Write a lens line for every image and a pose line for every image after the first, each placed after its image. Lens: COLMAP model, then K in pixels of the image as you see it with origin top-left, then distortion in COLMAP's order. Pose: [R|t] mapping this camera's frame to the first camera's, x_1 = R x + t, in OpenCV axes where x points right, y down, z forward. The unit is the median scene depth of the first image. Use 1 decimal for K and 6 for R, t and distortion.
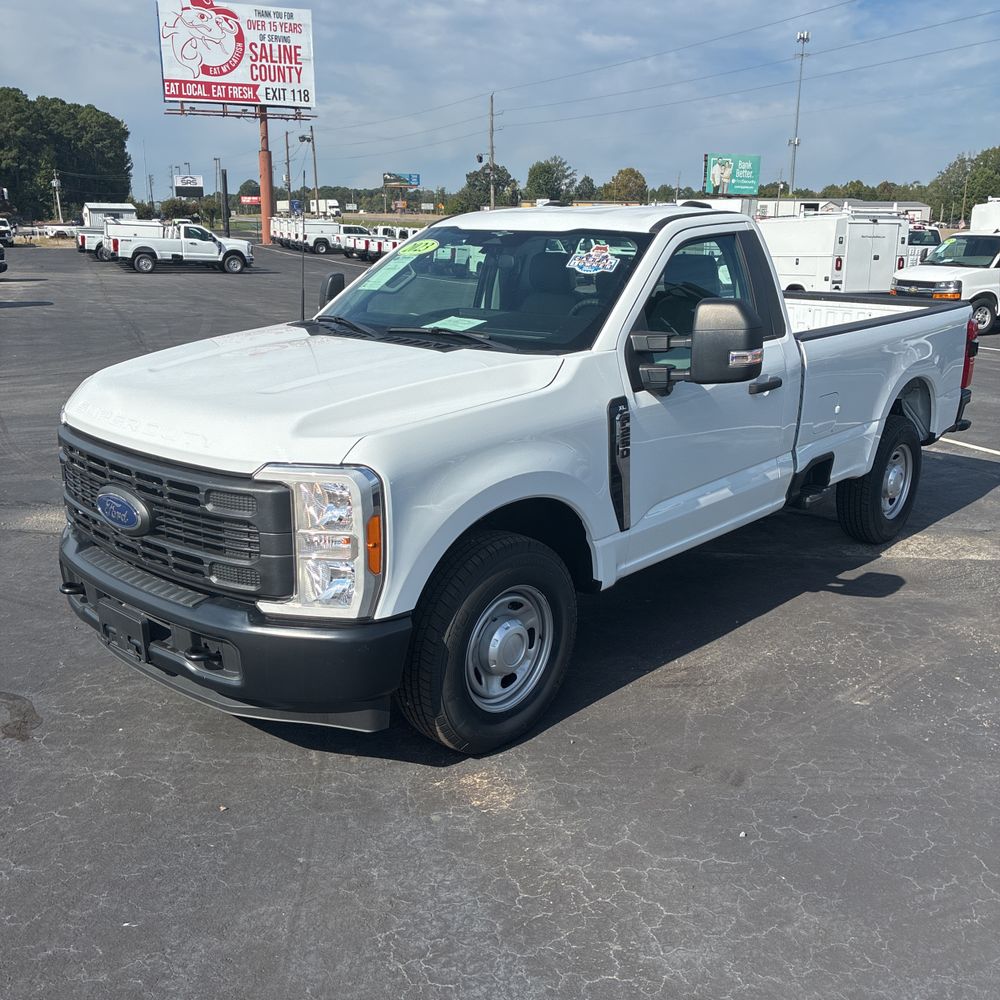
lens RADIAL K [[1011.7, 0, 506.2], [0, 1011.7, 491.2], [0, 0, 1]] dist [0.018390, 0.000000]
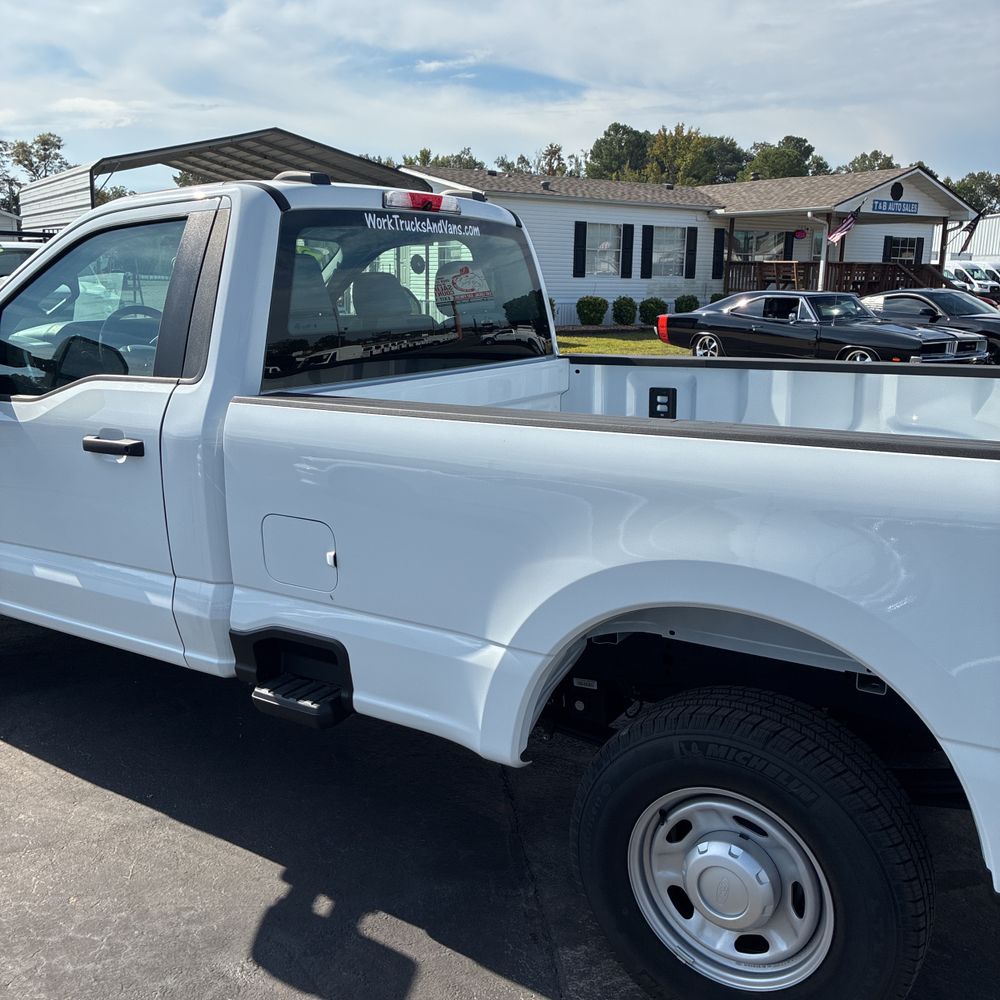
lens RADIAL K [[1011.7, 0, 500.6], [0, 1011.7, 498.1], [0, 0, 1]] dist [0.018390, 0.000000]
pose [[0.162057, 0.205330, -0.965182, 0.186220], [-0.253065, 0.954048, 0.160471, -0.048015], [0.953780, 0.218249, 0.206572, 0.222582]]
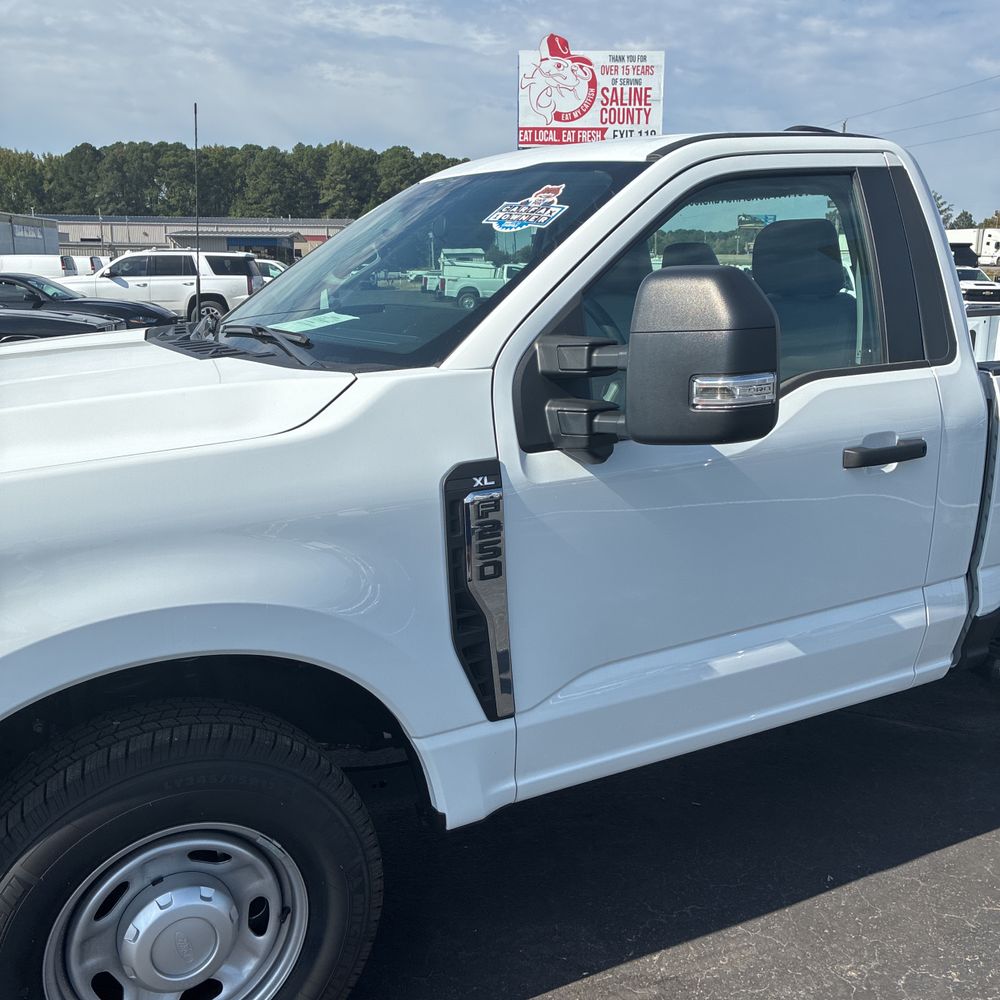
lens RADIAL K [[1011.7, 0, 496.5], [0, 1011.7, 495.6], [0, 0, 1]] dist [0.018390, 0.000000]
pose [[0.940906, 0.069421, -0.331476, 0.048370], [-0.081145, 0.996467, -0.021640, -0.010970], [0.328802, 0.047259, 0.943216, 0.088126]]
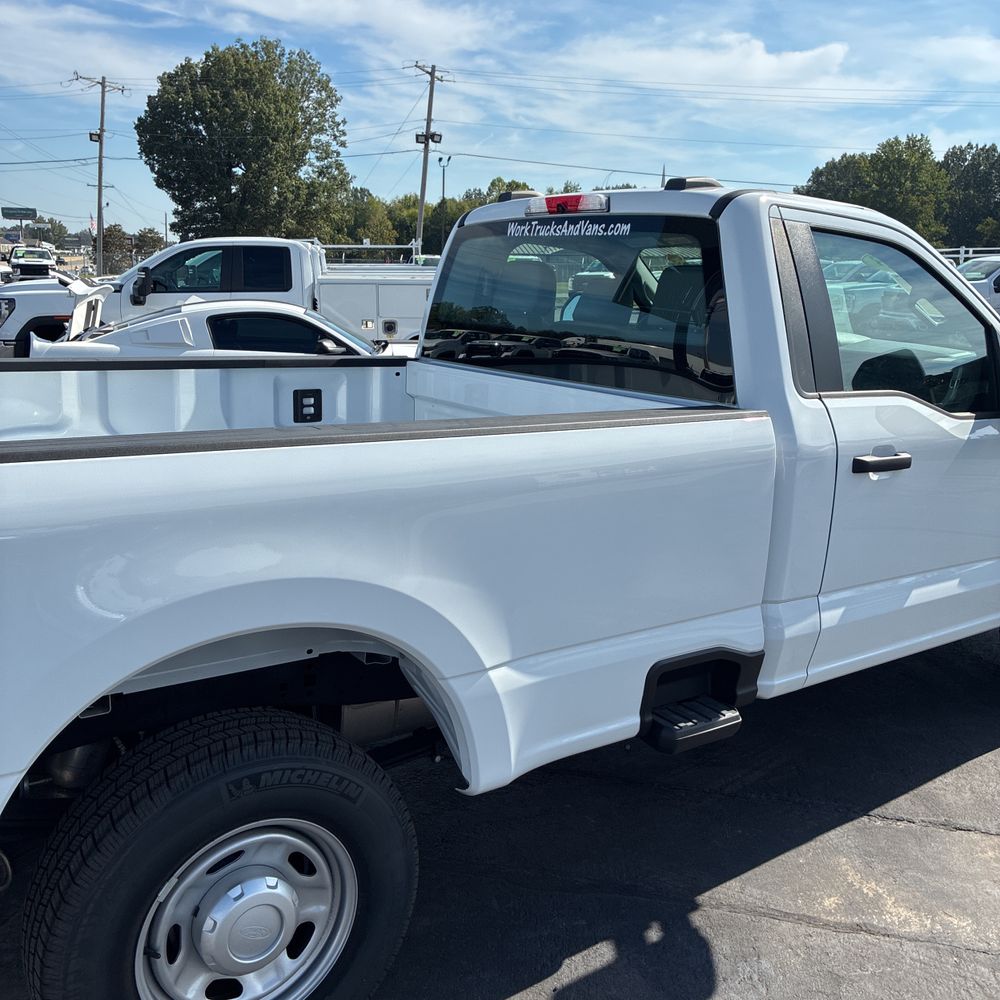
lens RADIAL K [[1011.7, 0, 505.5], [0, 1011.7, 495.6], [0, 0, 1]] dist [0.018390, 0.000000]
pose [[-0.975538, -0.081195, 0.204288, 0.005645], [0.020457, 0.891728, 0.452110, -0.091604], [-0.218878, 0.445229, -0.868253, 0.380074]]
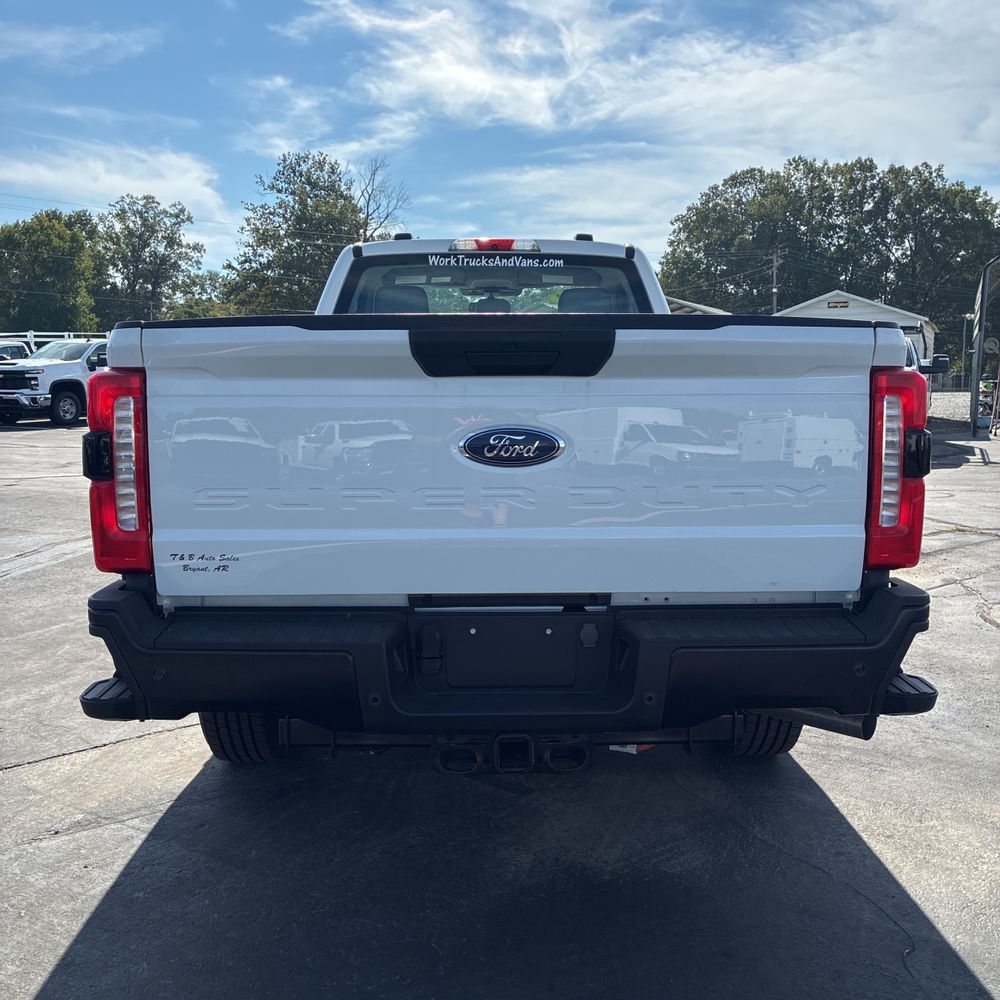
lens RADIAL K [[1011.7, 0, 503.9], [0, 1011.7, 504.8], [0, 0, 1]] dist [0.018390, 0.000000]
pose [[-0.727353, 0.069769, -0.682708, 0.176166], [-0.183346, 0.938902, 0.291286, -0.073840], [0.661318, 0.337040, -0.670121, 0.393406]]
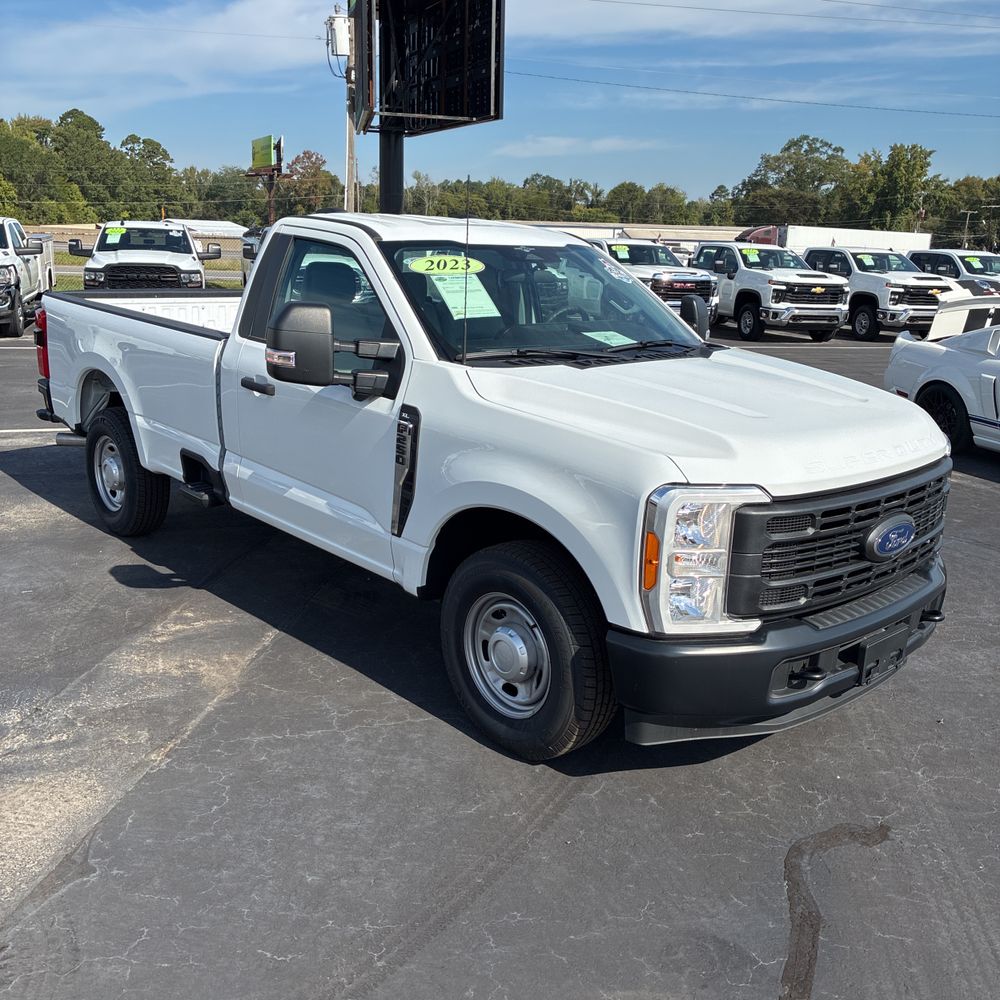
lens RADIAL K [[1011.7, 0, 509.4], [0, 1011.7, 498.2], [0, 0, 1]] dist [0.018390, 0.000000]
pose [[0.096103, -0.257912, 0.961377, -0.209248], [0.217695, 0.947911, 0.232538, -0.051402], [-0.971274, 0.186939, 0.147244, 0.182688]]
